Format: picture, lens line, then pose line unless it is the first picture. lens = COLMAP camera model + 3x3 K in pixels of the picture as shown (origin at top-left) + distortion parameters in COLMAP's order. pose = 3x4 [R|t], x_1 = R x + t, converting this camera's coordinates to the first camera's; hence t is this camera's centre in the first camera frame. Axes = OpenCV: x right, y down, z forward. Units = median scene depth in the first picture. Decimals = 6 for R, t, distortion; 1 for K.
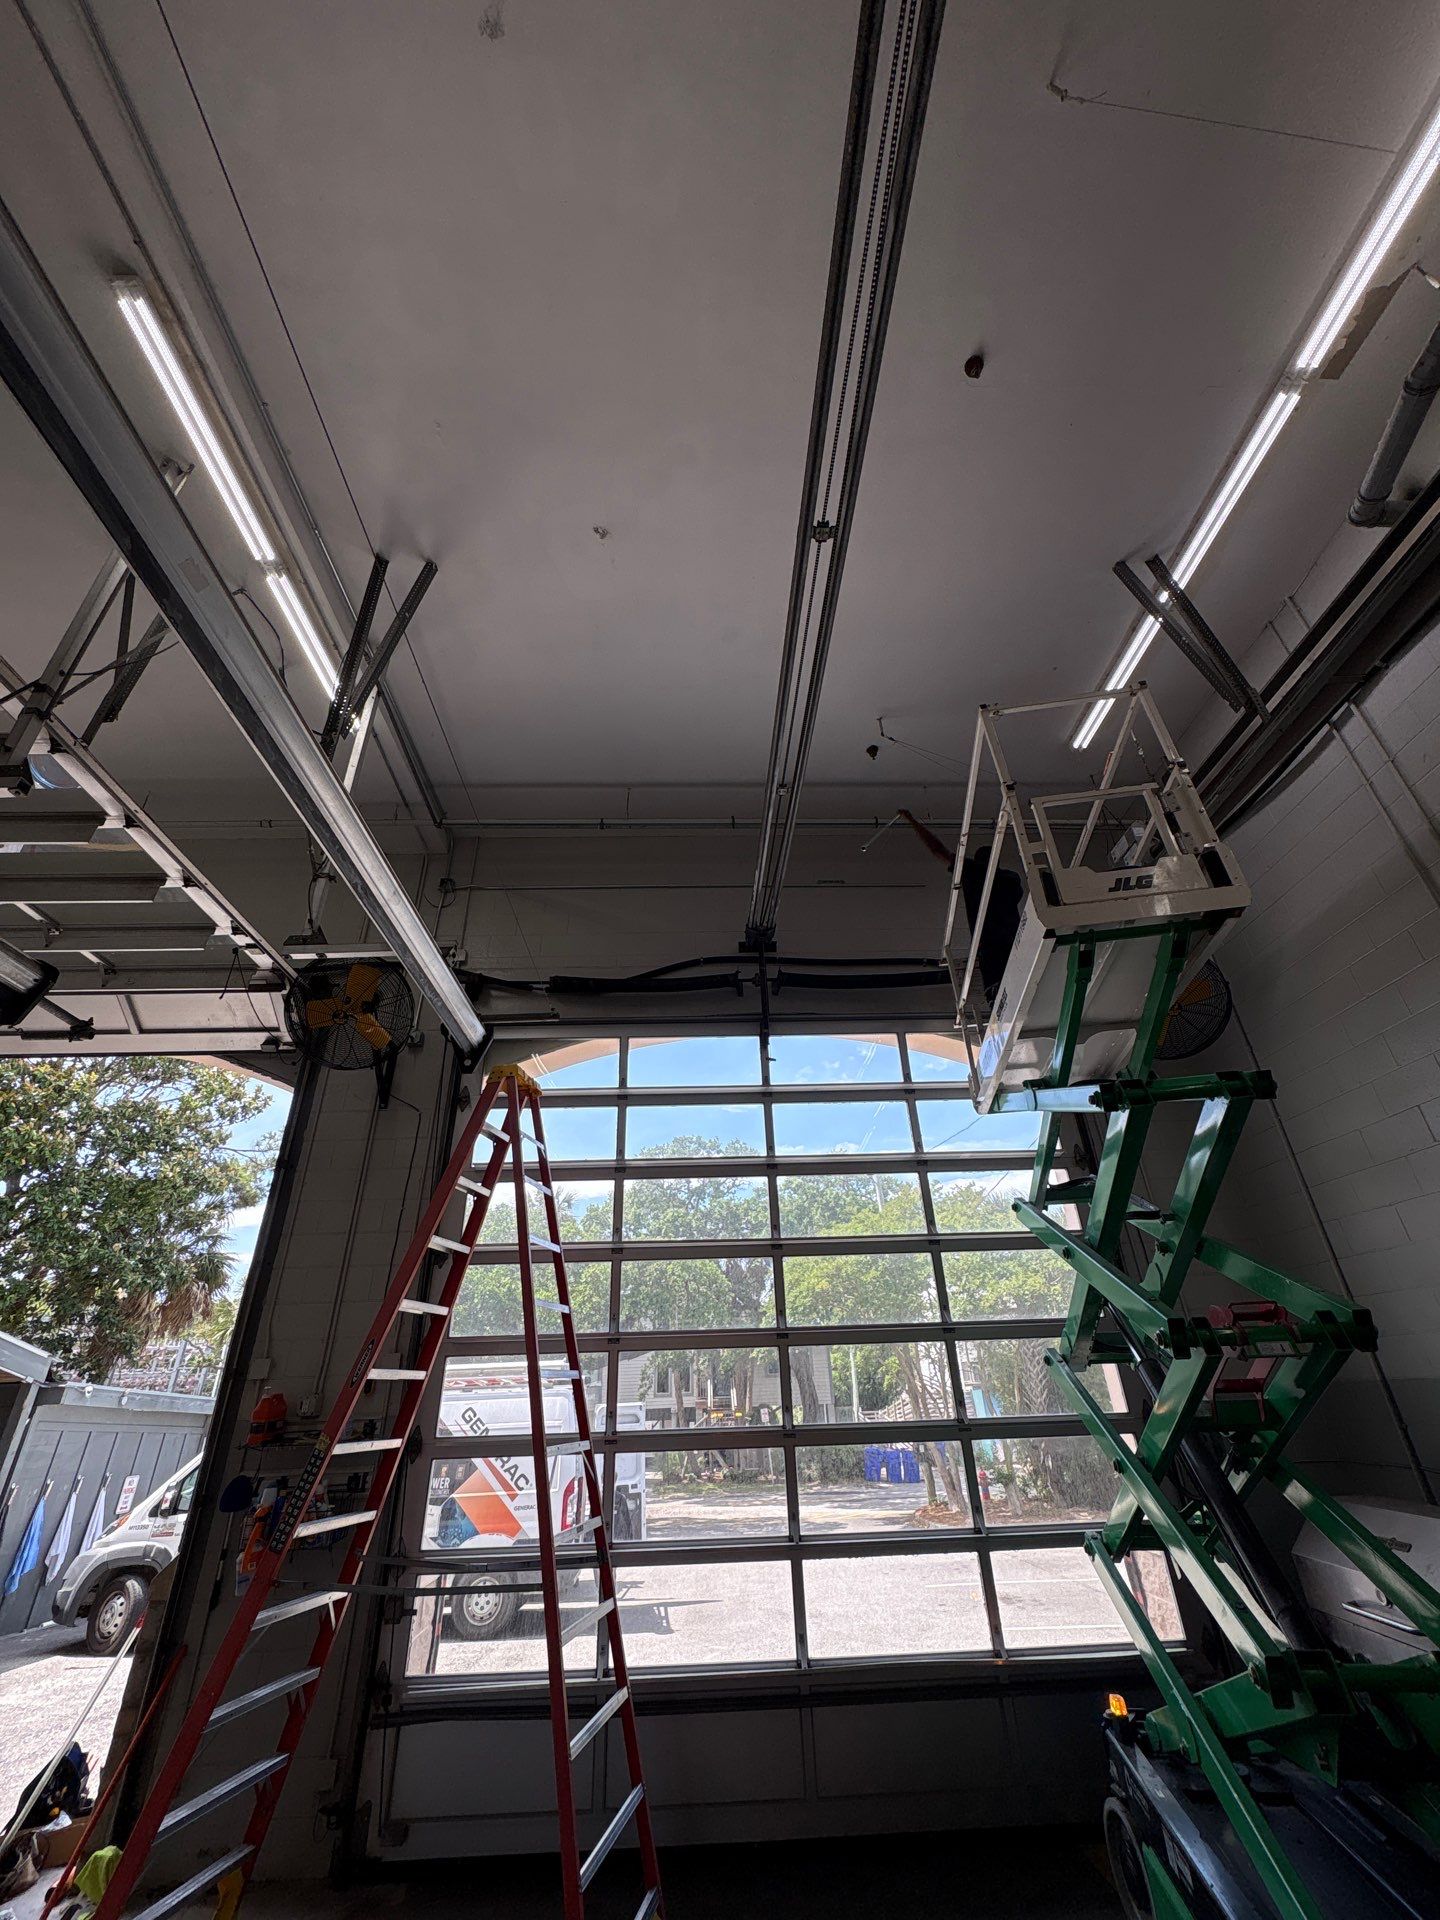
lens RADIAL K [[768.9, 0, 724.2], [0, 768.9, 959.6], [0, 0, 1]] dist [0.002400, -0.000032]
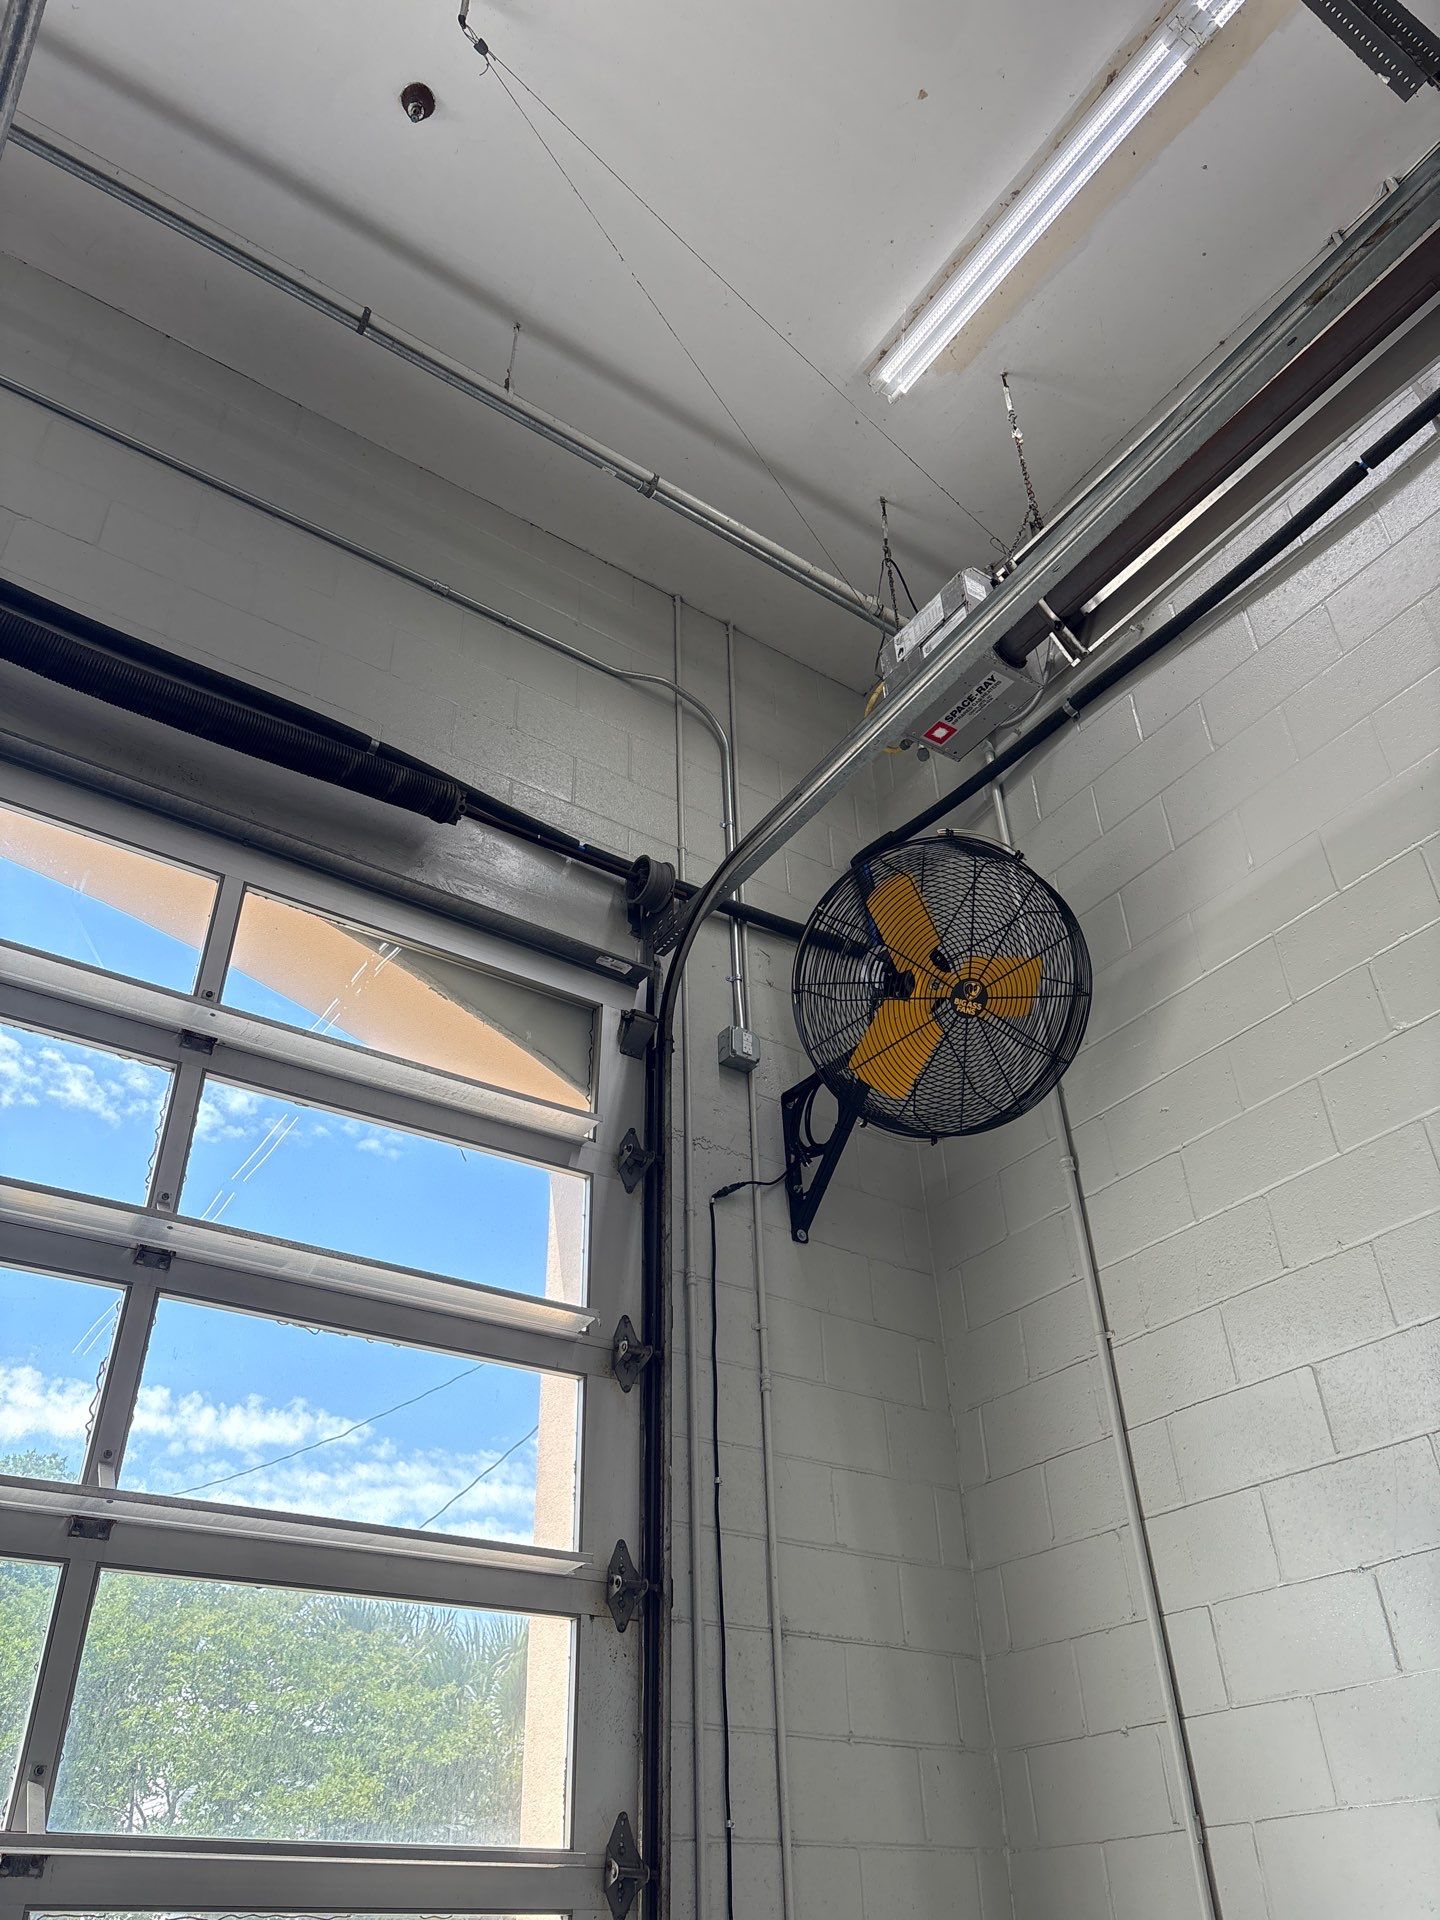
lens RADIAL K [[1438.7, 0, 718.0], [0, 1438.7, 961.9], [0, 0, 1]] dist [0.010985, 0.002570]
pose [[0.834471, 0.320159, 0.448505, 0.151158], [-0.267594, 0.946932, -0.178079, 0.192353], [-0.481717, 0.028585, 0.875860, 0.412471]]
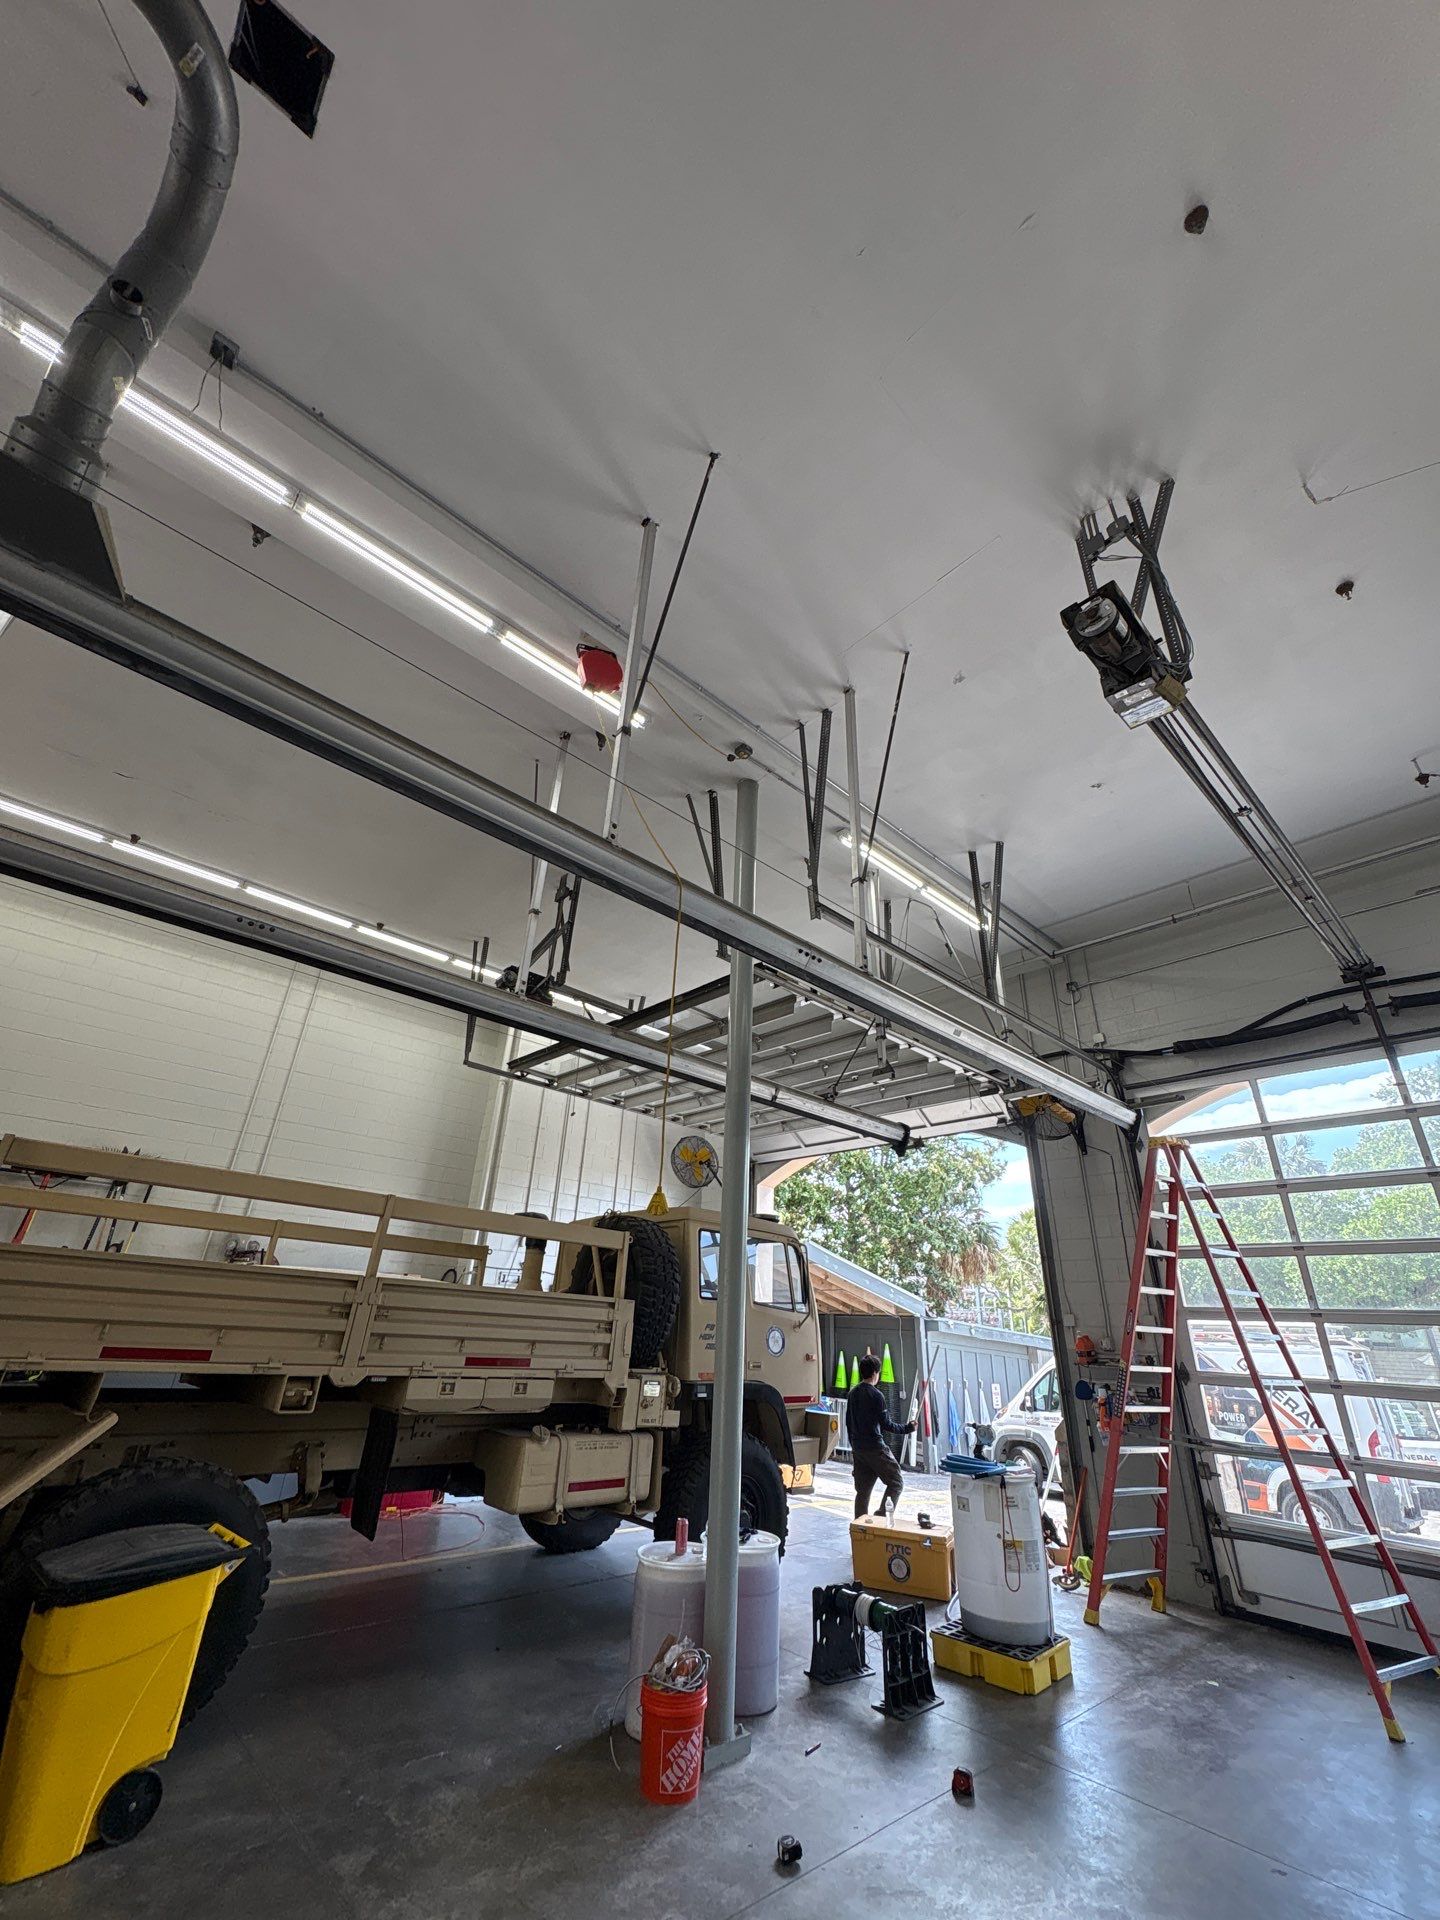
lens RADIAL K [[768.9, 0, 719.0], [0, 768.9, 957.8], [0, 0, 1]] dist [0.002400, -0.000032]
pose [[0.658275, -0.276078, -0.700325, 0.252148], [0.315448, 0.945865, -0.076365, -0.286933], [0.683495, -0.170647, 0.709728, -0.504446]]
